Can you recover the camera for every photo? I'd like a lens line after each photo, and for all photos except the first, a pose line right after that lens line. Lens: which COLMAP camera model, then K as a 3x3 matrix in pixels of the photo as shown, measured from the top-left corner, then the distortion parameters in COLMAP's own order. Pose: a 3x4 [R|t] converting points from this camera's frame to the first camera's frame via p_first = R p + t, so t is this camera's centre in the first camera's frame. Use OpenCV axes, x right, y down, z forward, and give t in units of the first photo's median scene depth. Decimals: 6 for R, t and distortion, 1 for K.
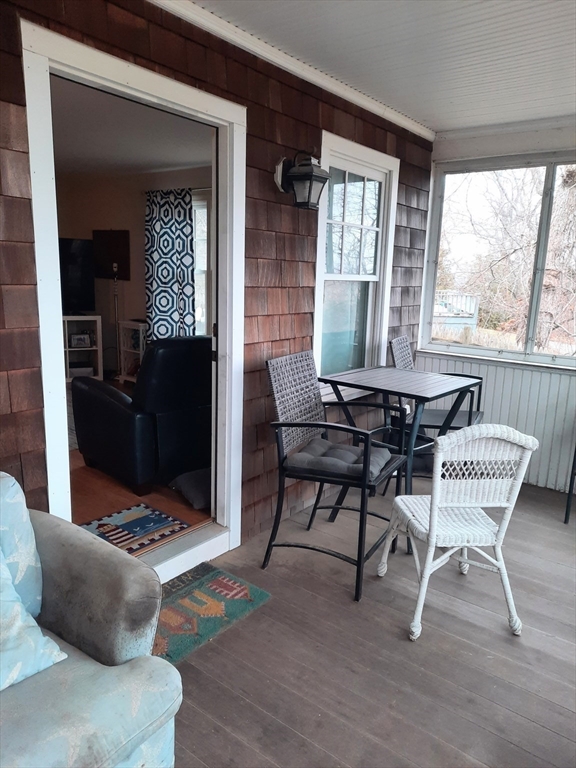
lens RADIAL K [[557.5, 0, 286.1], [0, 557.5, 382.3], [0, 0, 1]] dist [0.040941, -0.010696]
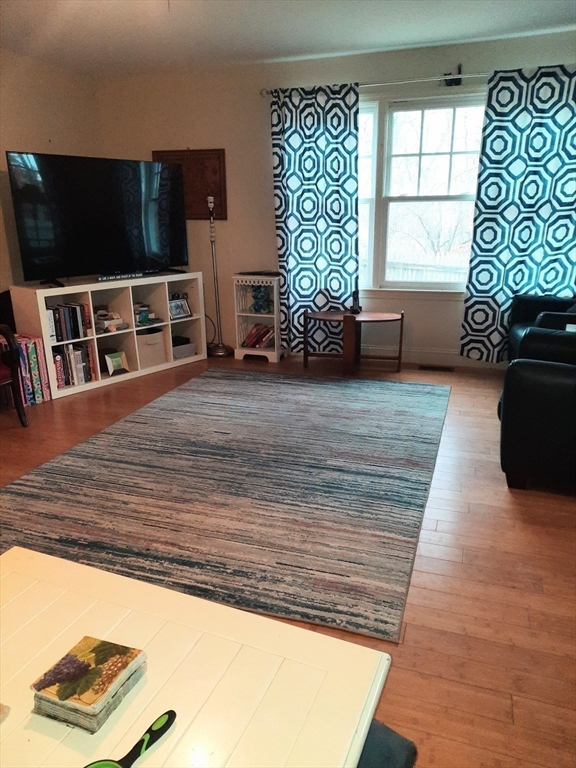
lens RADIAL K [[557.5, 0, 282.3], [0, 557.5, 386.5], [0, 0, 1]] dist [0.040941, -0.010696]
pose [[0.939910, -0.140710, 0.311078, -0.511879], [0.108245, 0.986933, 0.119361, -0.049254], [-0.323809, -0.078516, 0.942859, 0.283206]]
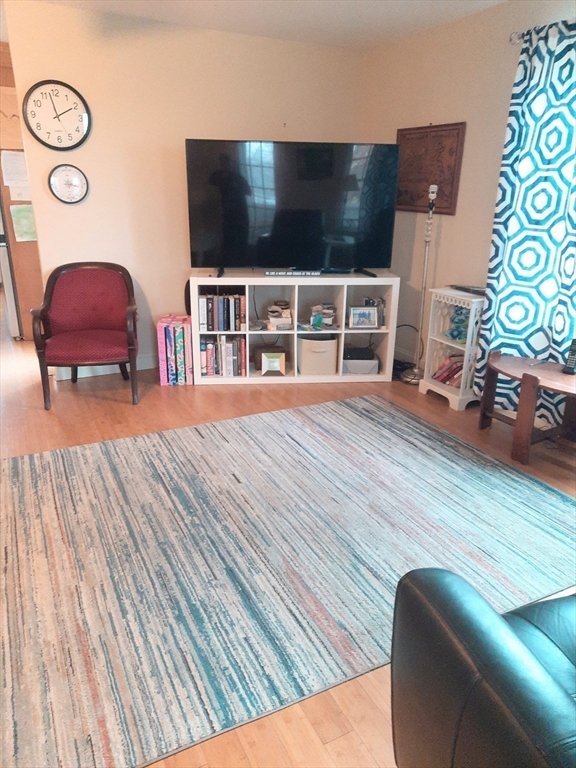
lens RADIAL K [[557.5, 0, 288.6], [0, 557.5, 378.6], [0, 0, 1]] dist [0.040941, -0.010696]
pose [[0.905833, 0.119691, -0.406376, -0.195134], [-0.071397, 0.988669, 0.132050, -0.087918], [0.417576, -0.090601, 0.904114, 0.428891]]
